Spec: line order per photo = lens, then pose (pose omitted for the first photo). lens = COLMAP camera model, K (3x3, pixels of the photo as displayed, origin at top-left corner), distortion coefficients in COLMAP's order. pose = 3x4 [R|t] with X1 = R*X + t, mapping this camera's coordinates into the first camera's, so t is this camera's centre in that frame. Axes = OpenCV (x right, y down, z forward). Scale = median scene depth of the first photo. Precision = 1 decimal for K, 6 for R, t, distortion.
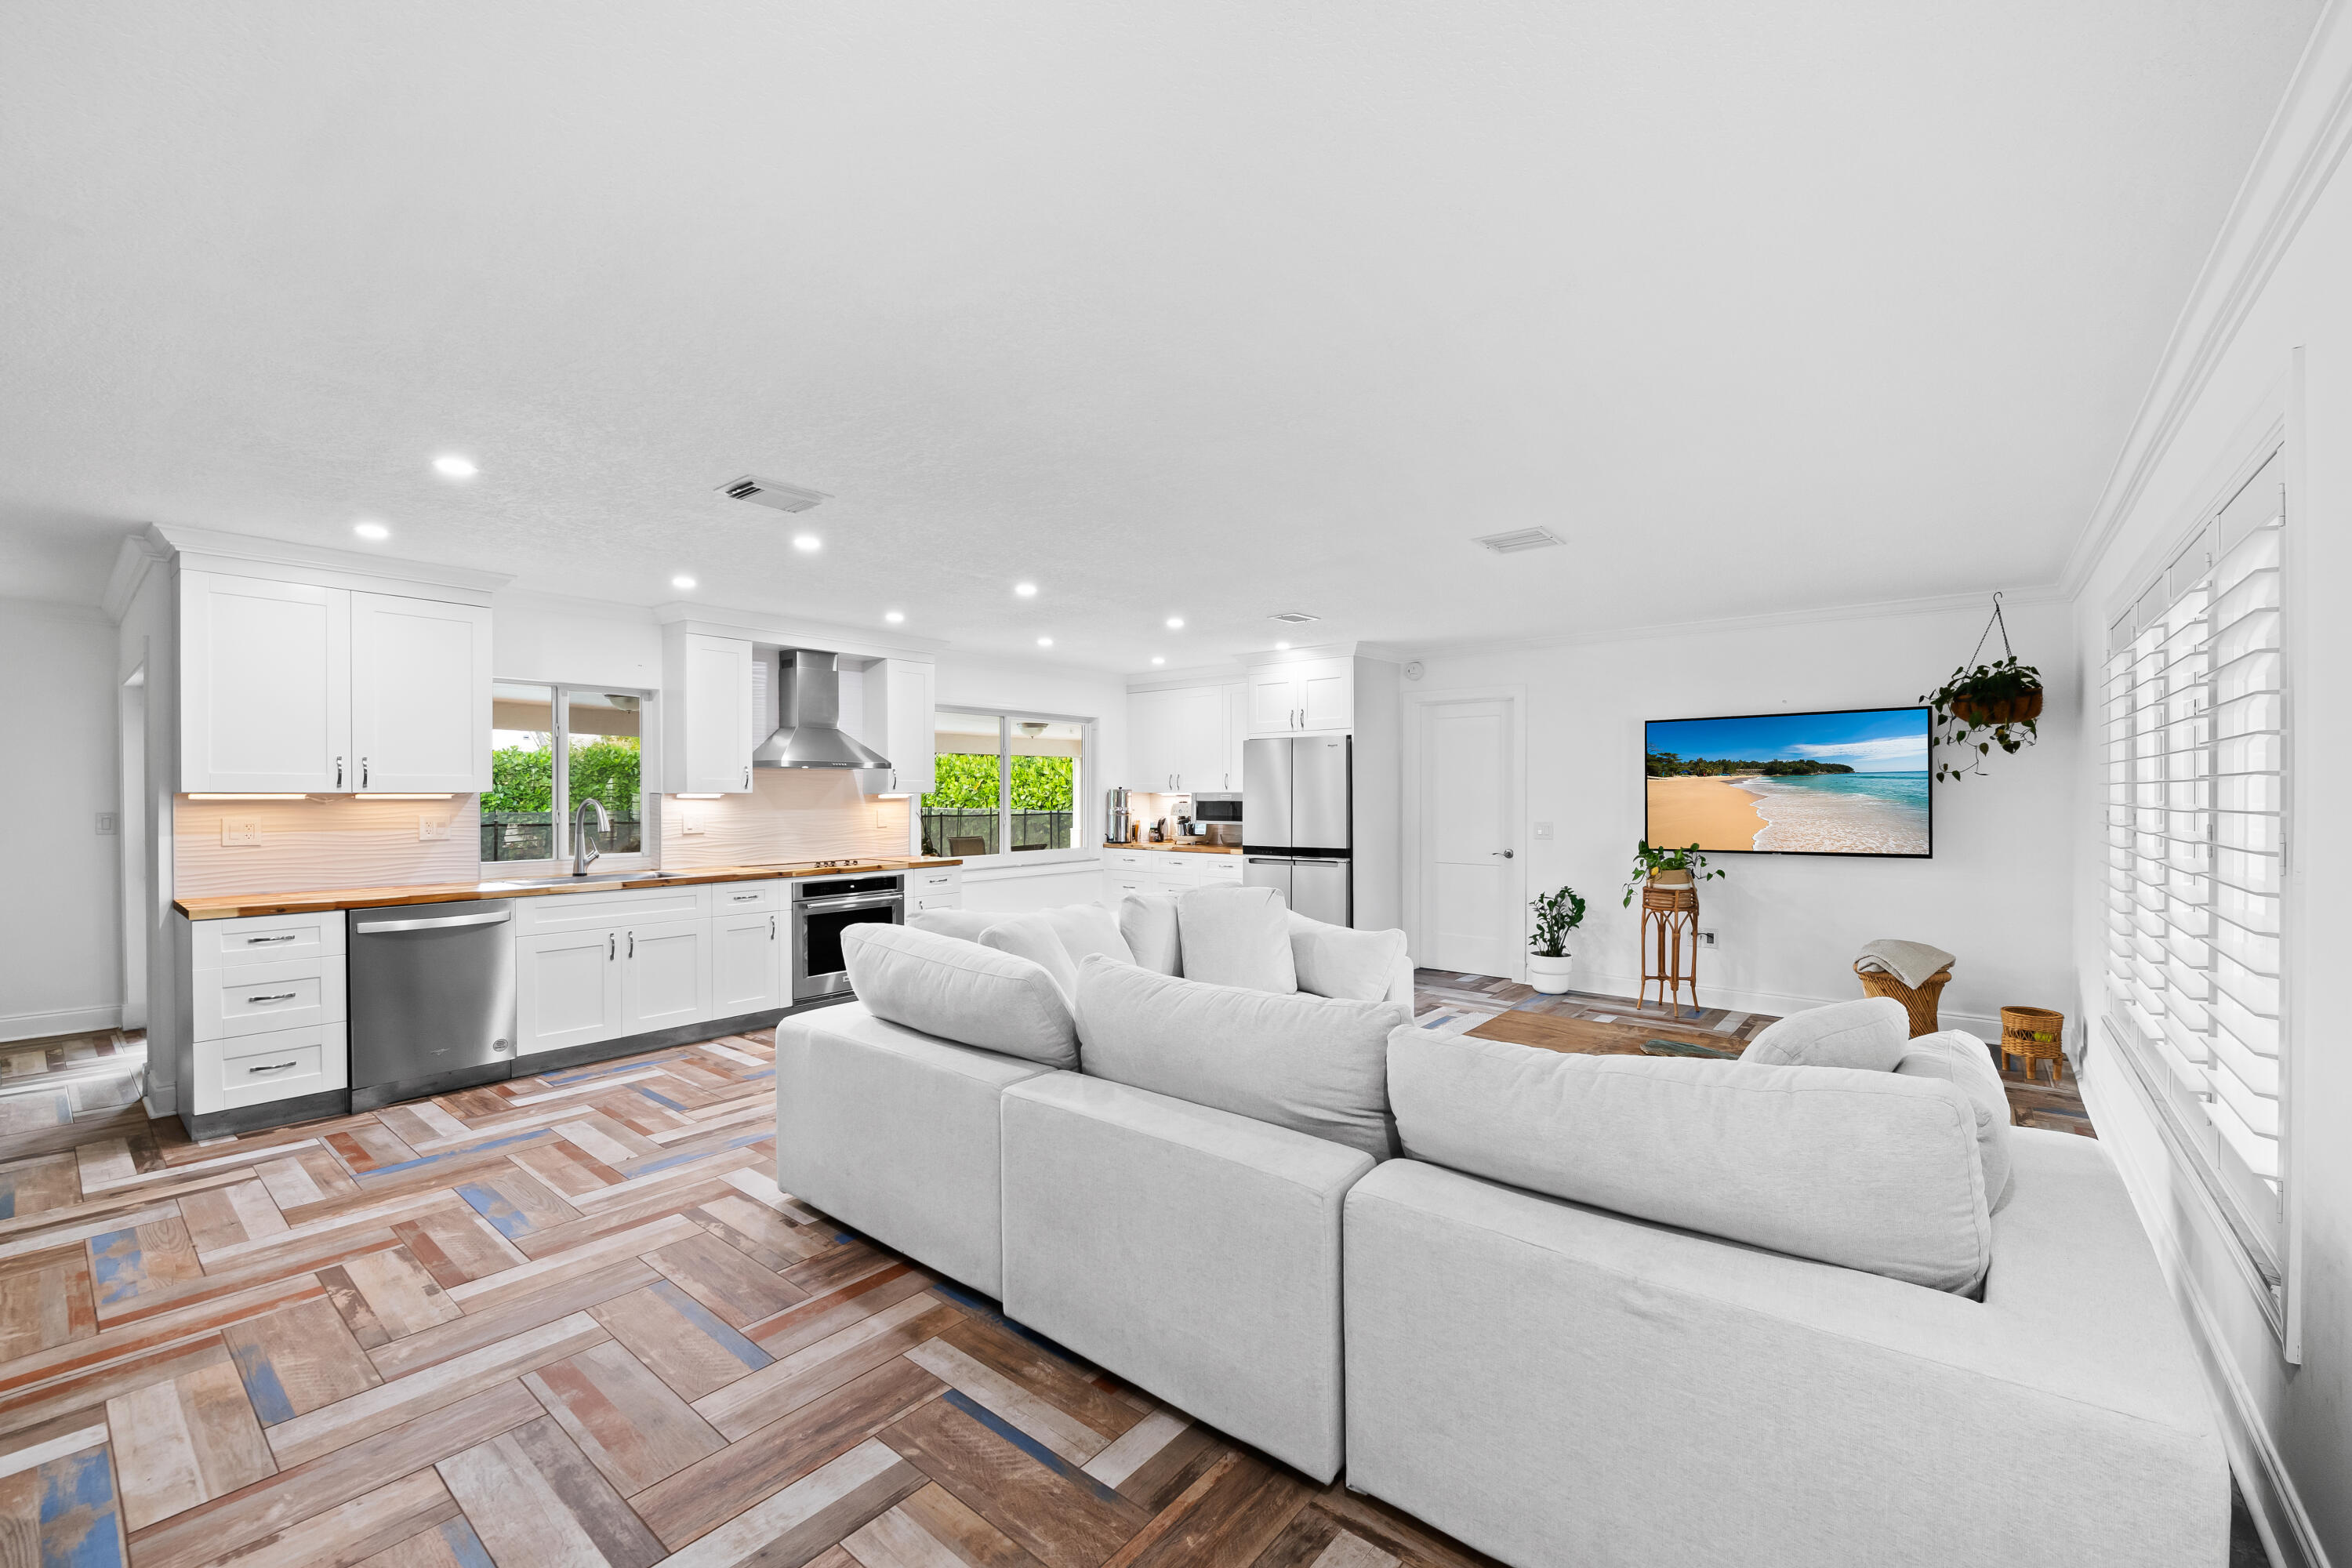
lens RADIAL K [[944.0, 0, 1191.8], [0, 944.0, 784.7], [0, 0, 1]] dist [-0.001212, -0.000302]
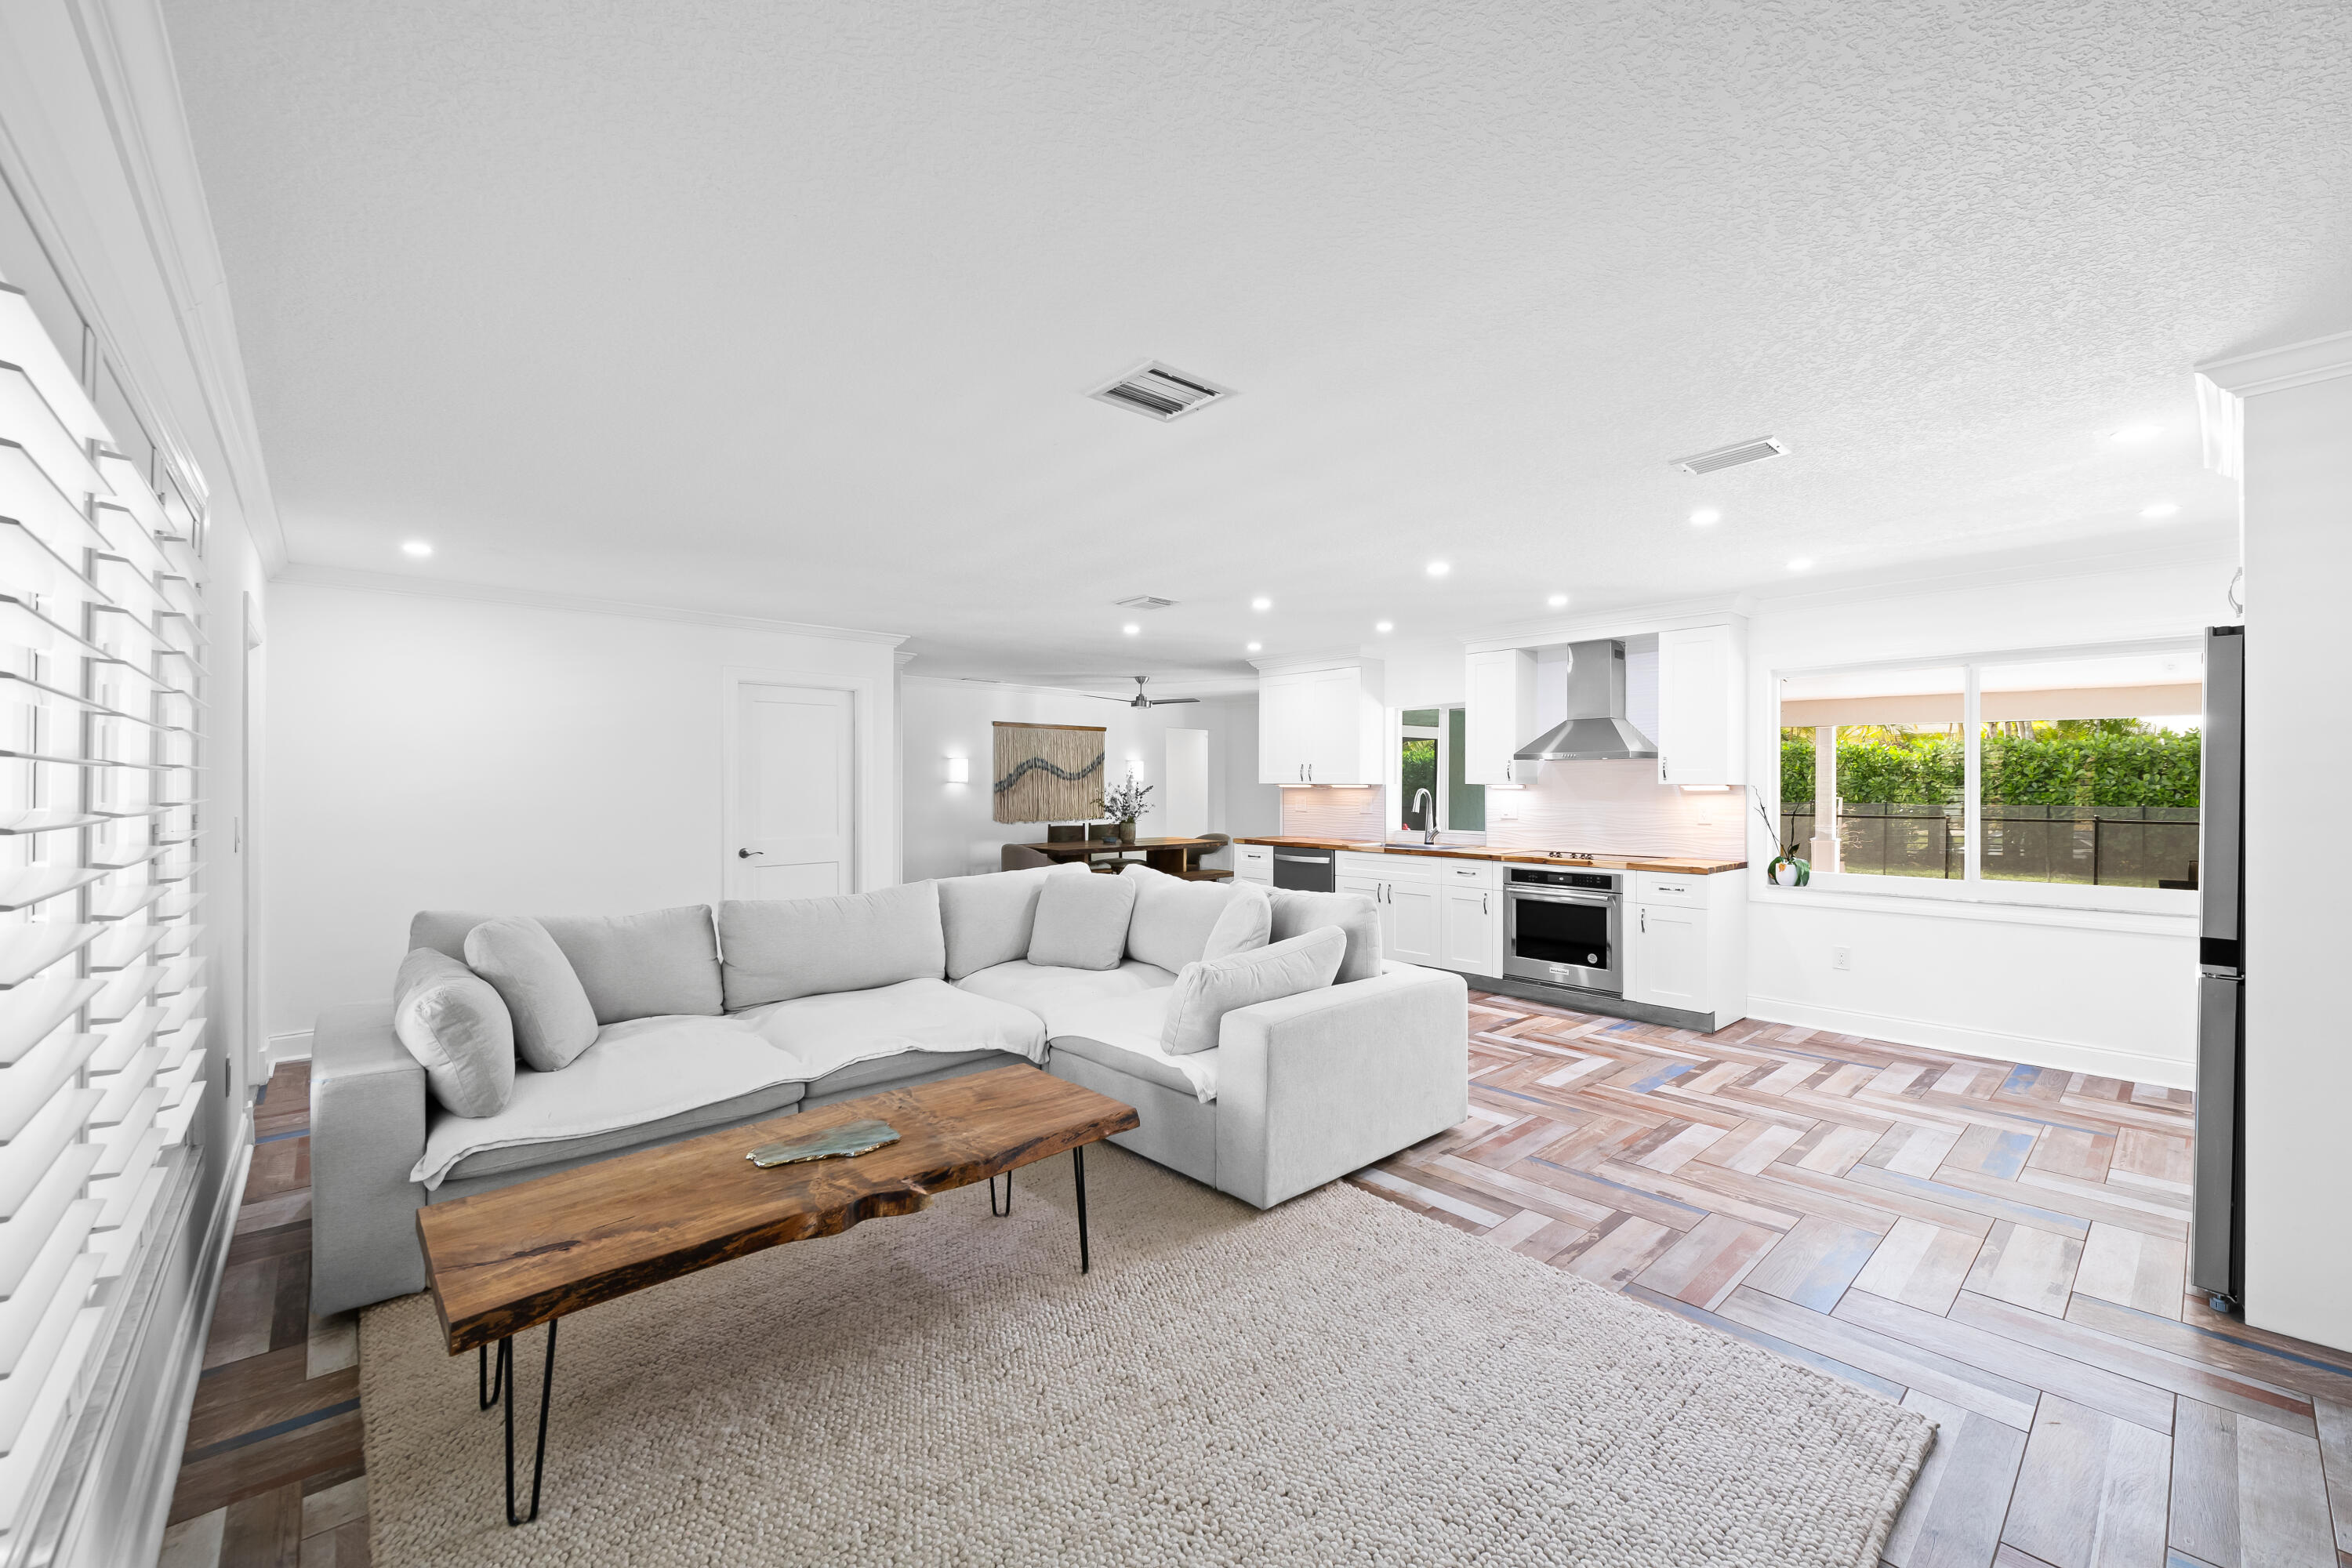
lens RADIAL K [[944.0, 0, 1199.0], [0, 944.0, 780.1], [0, 0, 1]] dist [-0.001212, -0.000302]
pose [[-0.152829, -0.003173, -0.988248, 0.620679], [0.008700, 0.999952, -0.004556, 0.005439], [0.988214, -0.009294, -0.152794, 0.716350]]
